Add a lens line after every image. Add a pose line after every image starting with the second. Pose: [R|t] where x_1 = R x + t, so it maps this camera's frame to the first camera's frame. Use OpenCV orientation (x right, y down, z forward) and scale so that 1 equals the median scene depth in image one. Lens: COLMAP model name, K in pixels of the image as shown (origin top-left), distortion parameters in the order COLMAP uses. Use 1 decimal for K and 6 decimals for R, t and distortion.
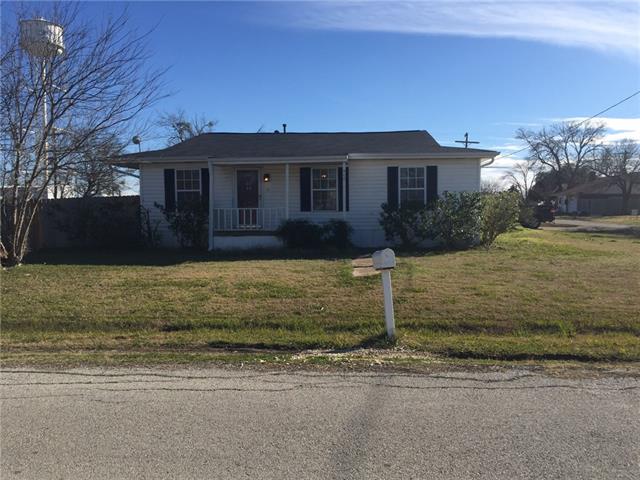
lens RADIAL K [[539.6, 0, 320.0], [0, 539.6, 240.0], [0, 0, 1]] dist [0.076383, -0.100820]
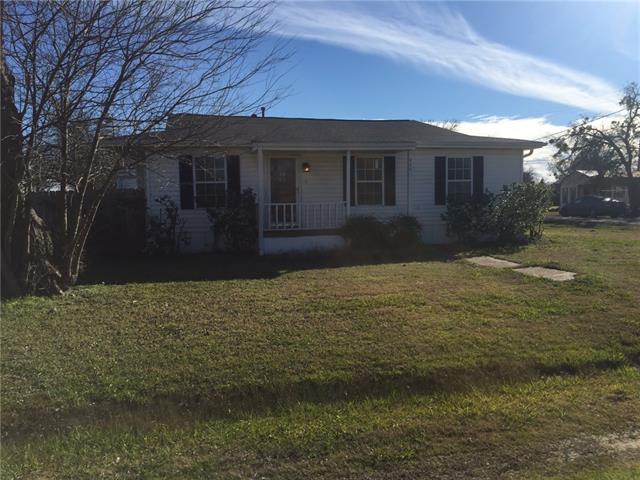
lens RADIAL K [[545.6, 0, 303.9], [0, 545.6, 242.2], [0, 0, 1]] dist [0.005518, -0.062093]
pose [[0.961360, -0.031149, 0.273525, -0.347503], [0.026363, 0.999429, 0.021158, -0.015420], [-0.274028, -0.013130, 0.961632, 0.169062]]
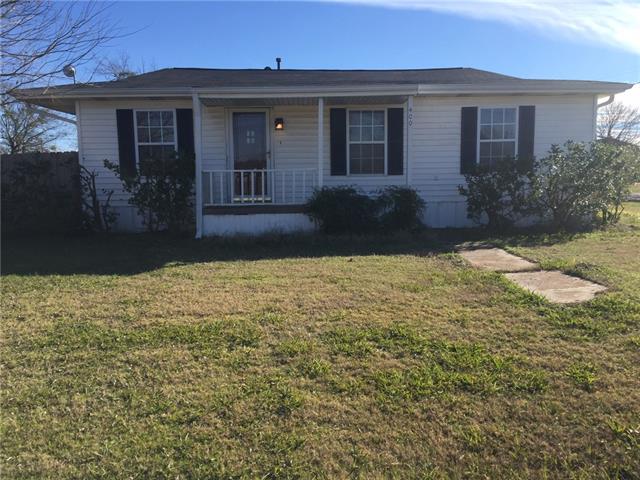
lens RADIAL K [[539.6, 0, 320.0], [0, 539.6, 240.0], [0, 0, 1]] dist [0.076383, -0.100820]
pose [[0.995010, -0.016523, 0.098396, -0.118154], [0.011160, 0.998435, 0.054809, -0.010341], [-0.099147, -0.053437, 0.993637, 0.342009]]
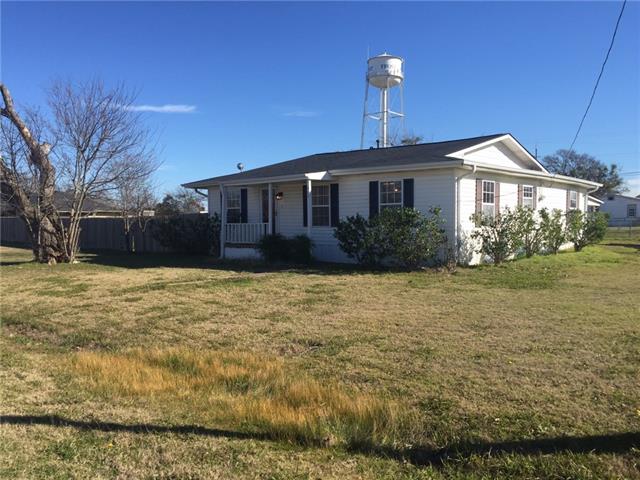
lens RADIAL K [[539.6, 0, 320.0], [0, 539.6, 240.0], [0, 0, 1]] dist [0.076383, -0.100820]
pose [[0.797996, 0.022549, -0.602241, 0.641827], [-0.034556, 0.999368, -0.008371, -0.019304], [0.601671, 0.027492, 0.798271, 0.175155]]
